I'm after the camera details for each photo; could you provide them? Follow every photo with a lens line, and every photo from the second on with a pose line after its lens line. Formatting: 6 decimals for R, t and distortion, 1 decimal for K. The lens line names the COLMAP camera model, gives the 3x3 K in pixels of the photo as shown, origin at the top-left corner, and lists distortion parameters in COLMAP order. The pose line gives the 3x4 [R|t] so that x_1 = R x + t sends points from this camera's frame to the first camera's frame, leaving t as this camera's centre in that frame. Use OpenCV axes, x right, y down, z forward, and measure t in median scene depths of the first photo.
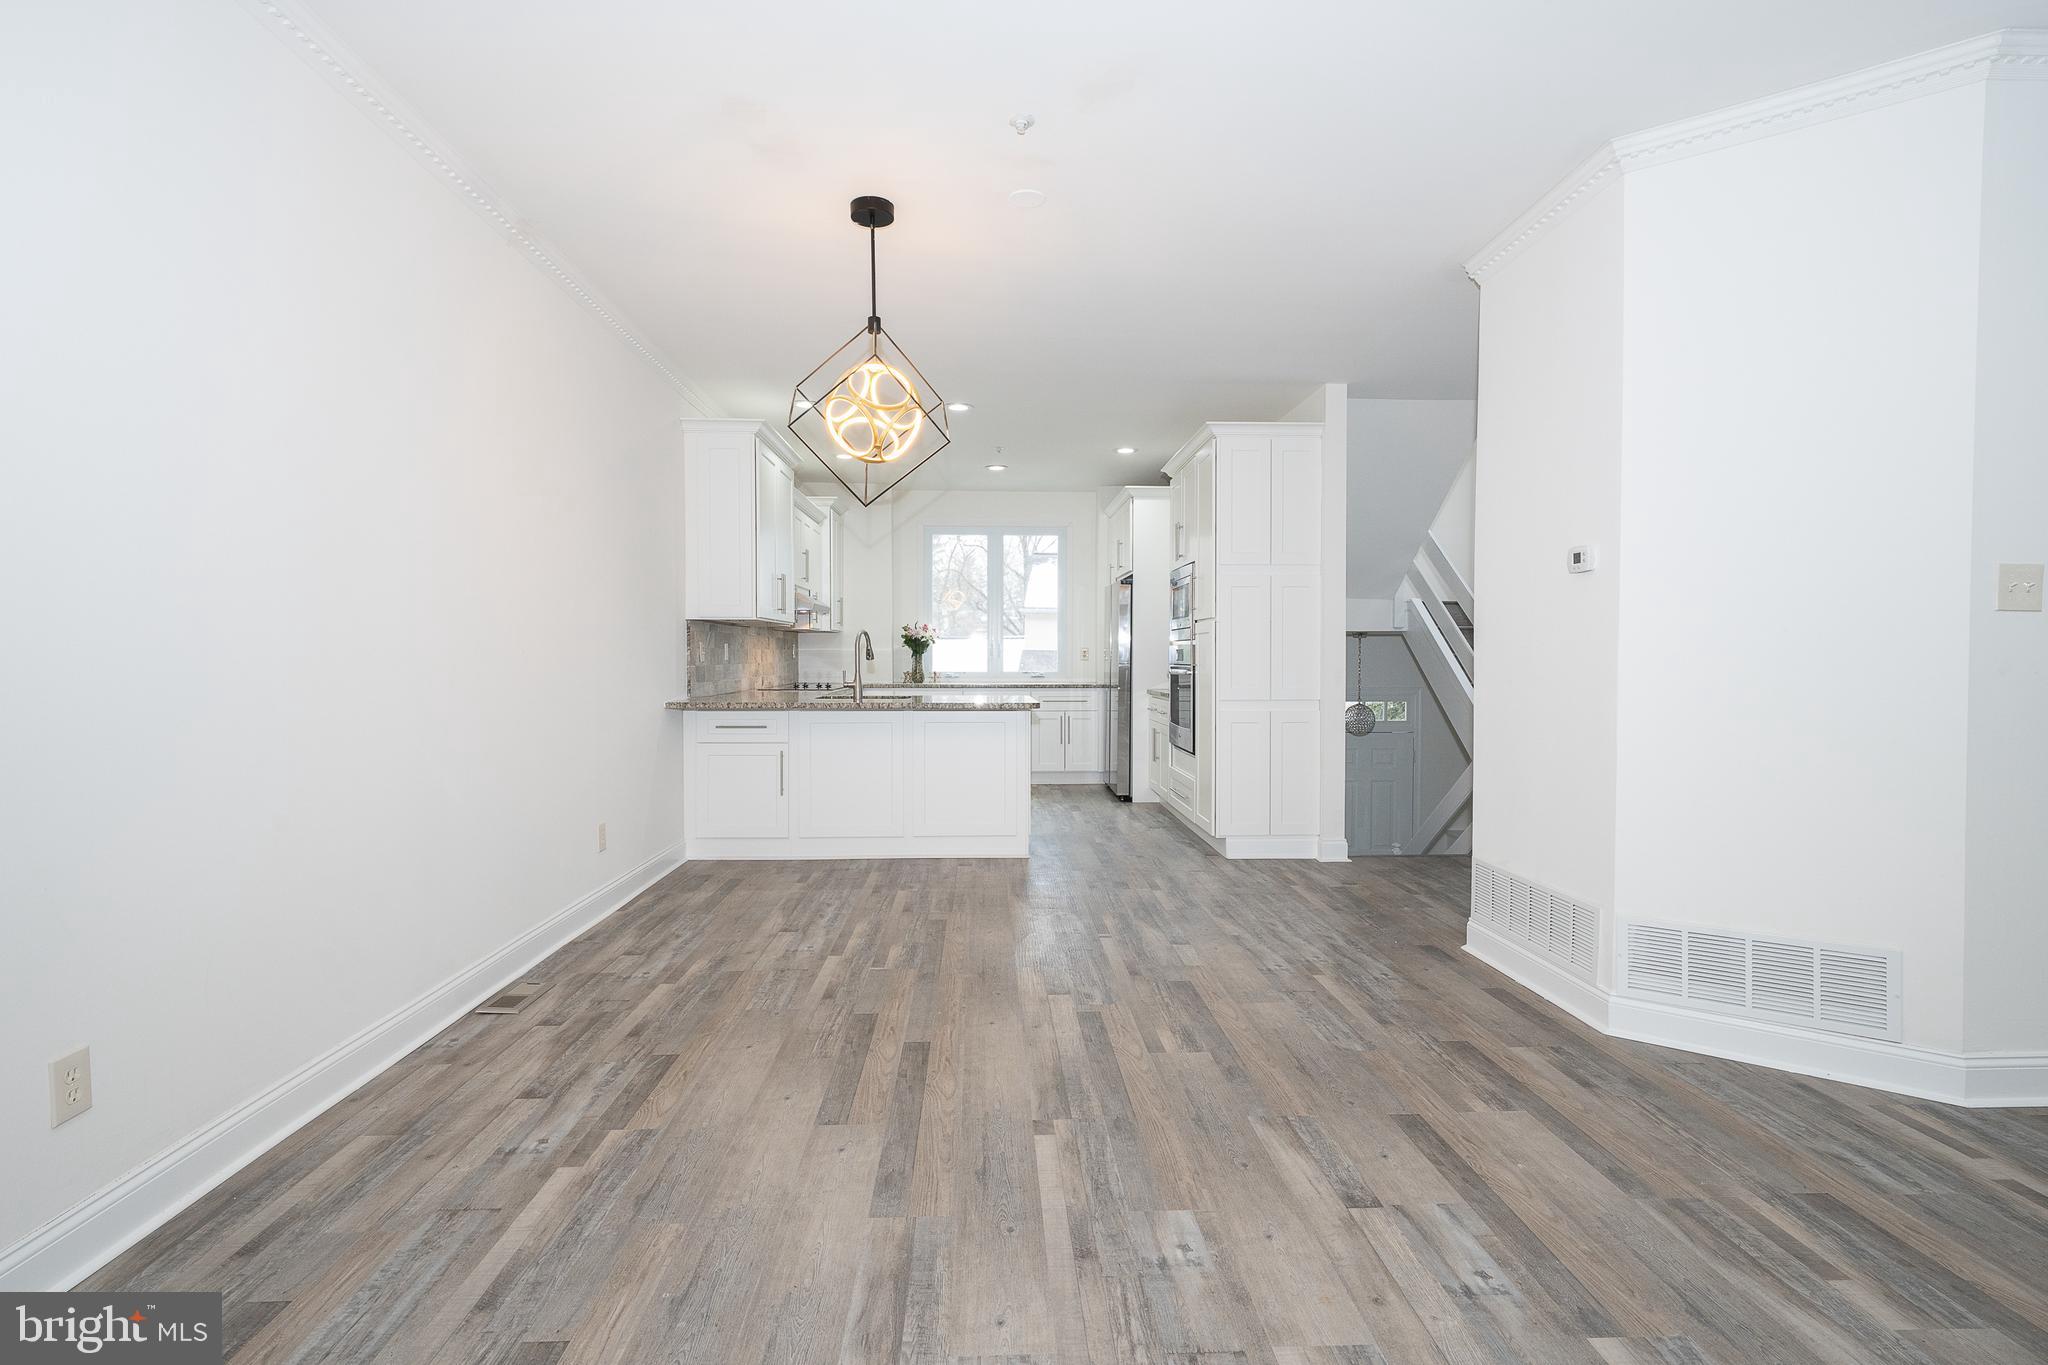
lens RADIAL K [[967.5, 0, 1025.1], [0, 967.5, 674.9], [0, 0, 1]] dist [0.004141, 0.001965]
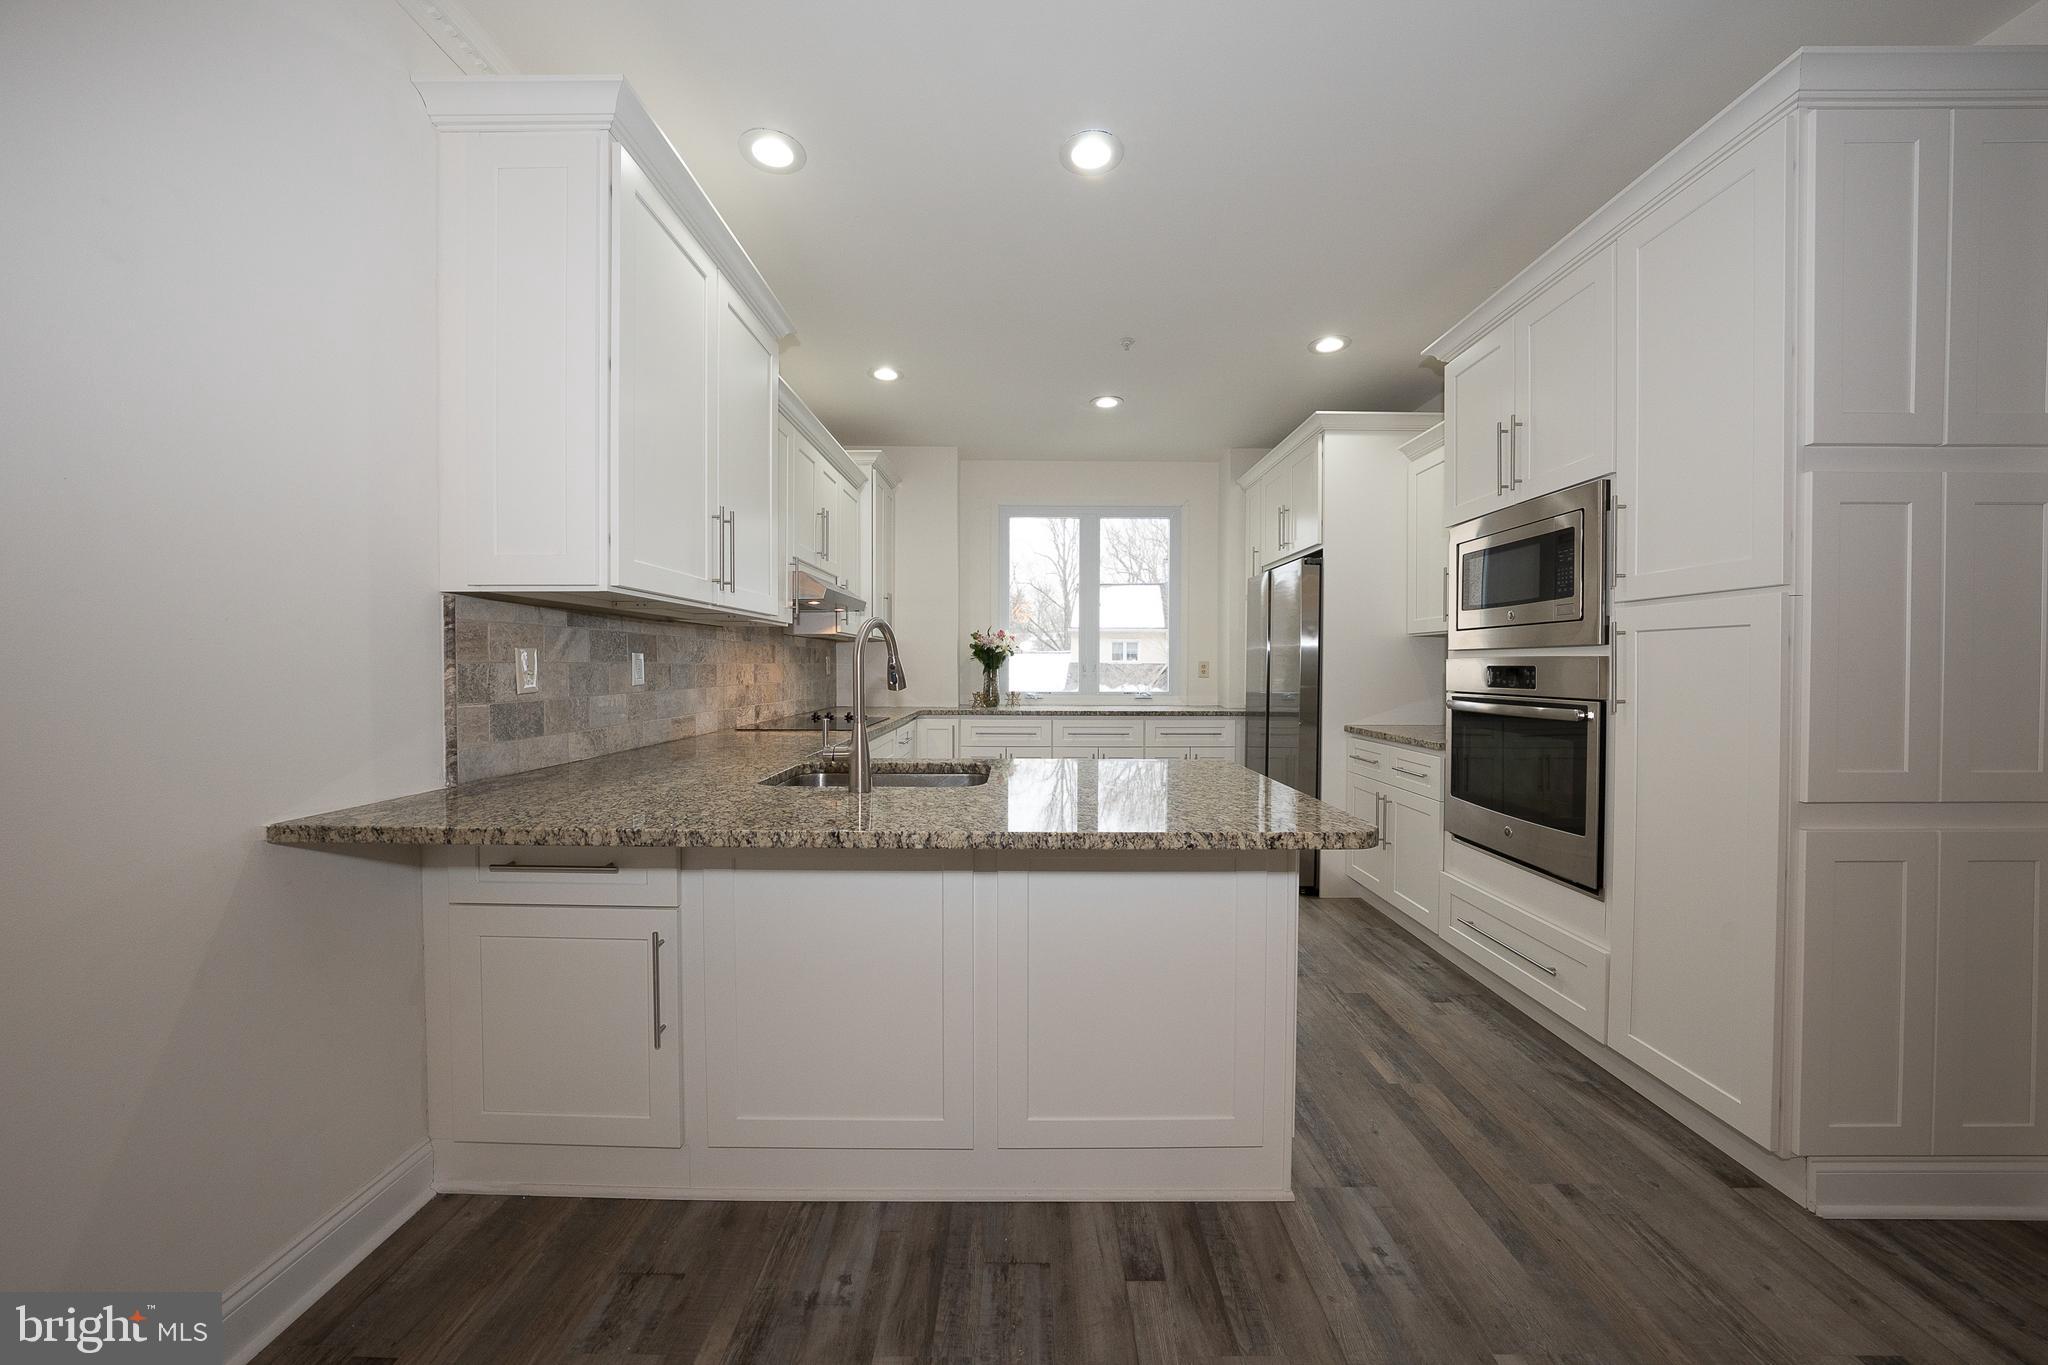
lens RADIAL K [[699.8, 0, 1032.0], [0, 699.8, 672.0], [0, 0, 1]] dist [-0.010604, 0.001985]
pose [[0.999249, 0.003612, -0.038567, -0.155954], [-0.004069, 0.999923, -0.011760, -0.035915], [0.038522, 0.011908, 0.999187, 1.225943]]
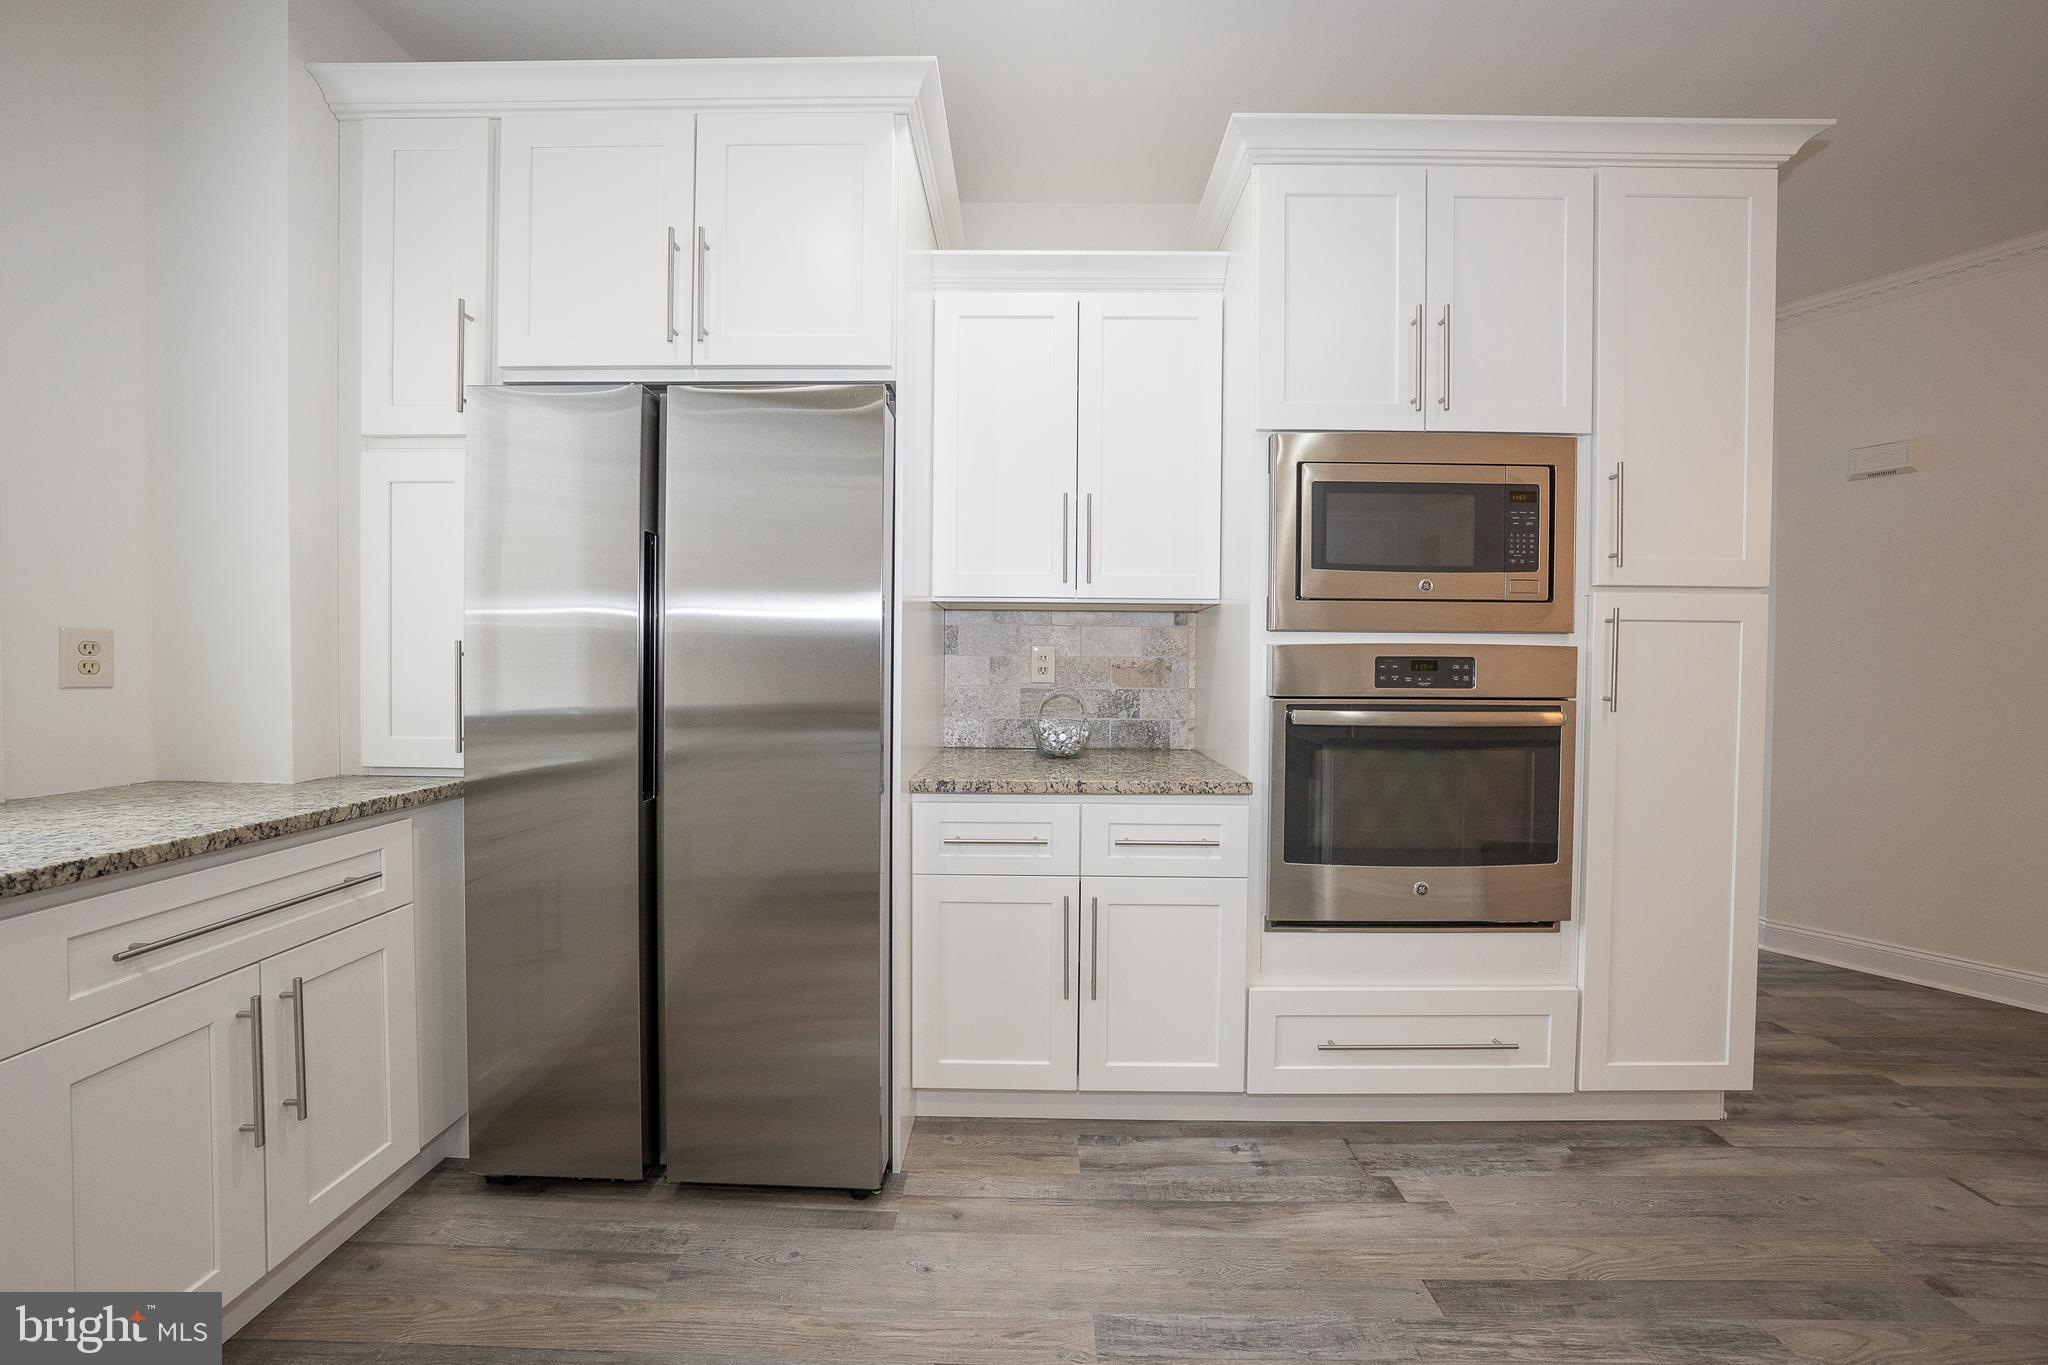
lens RADIAL K [[699.8, 0, 1018.7], [0, 699.8, 682.2], [0, 0, 1]] dist [-0.010604, 0.001985]
pose [[0.045052, -0.018605, 0.998811, -0.220114], [0.013803, 0.999743, 0.018000, -0.047555], [-0.998889, 0.012975, 0.045297, 2.253498]]
